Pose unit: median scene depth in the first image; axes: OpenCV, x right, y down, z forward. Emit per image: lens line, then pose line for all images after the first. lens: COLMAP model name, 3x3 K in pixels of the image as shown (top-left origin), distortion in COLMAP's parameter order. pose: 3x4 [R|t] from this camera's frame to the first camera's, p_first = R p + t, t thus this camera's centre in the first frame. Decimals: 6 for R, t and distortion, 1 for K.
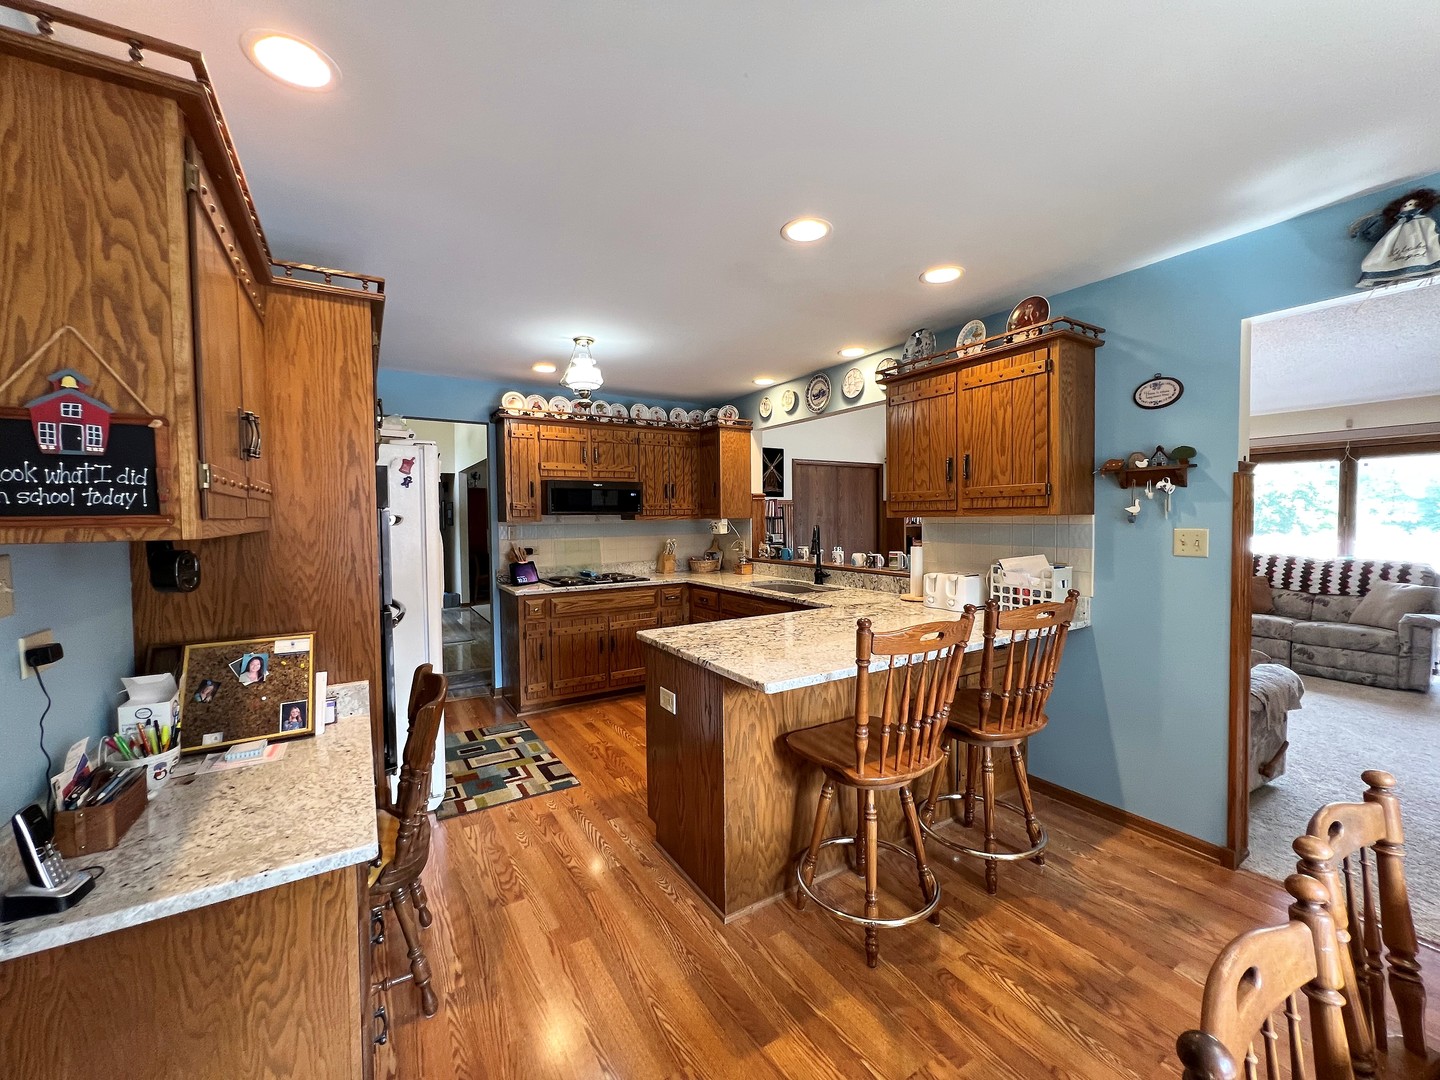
lens RADIAL K [[580.0, 0, 716.5], [0, 580.0, 536.5], [0, 0, 1]] dist [-0.000230, -0.000019]
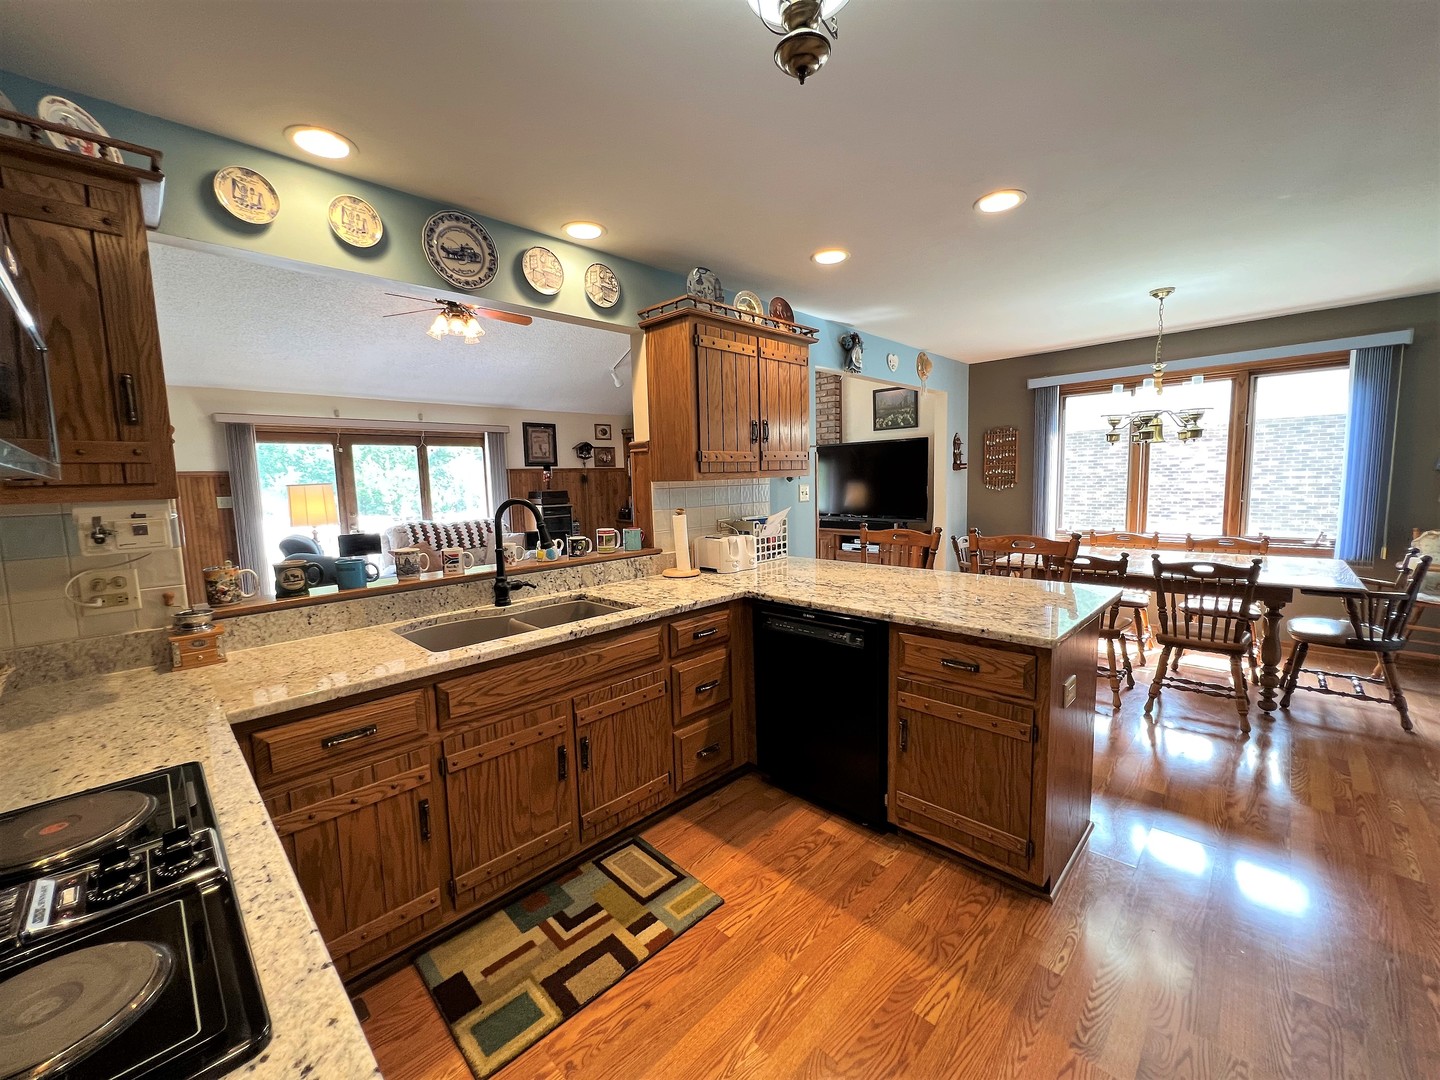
lens RADIAL K [[580.0, 0, 716.5], [0, 580.0, 536.5], [0, 0, 1]] dist [-0.000230, -0.000019]
pose [[-0.236848, -0.082710, 0.968020, -0.412291], [0.064093, 0.992869, 0.100515, -0.027445], [-0.969430, 0.085850, -0.229858, 0.920050]]
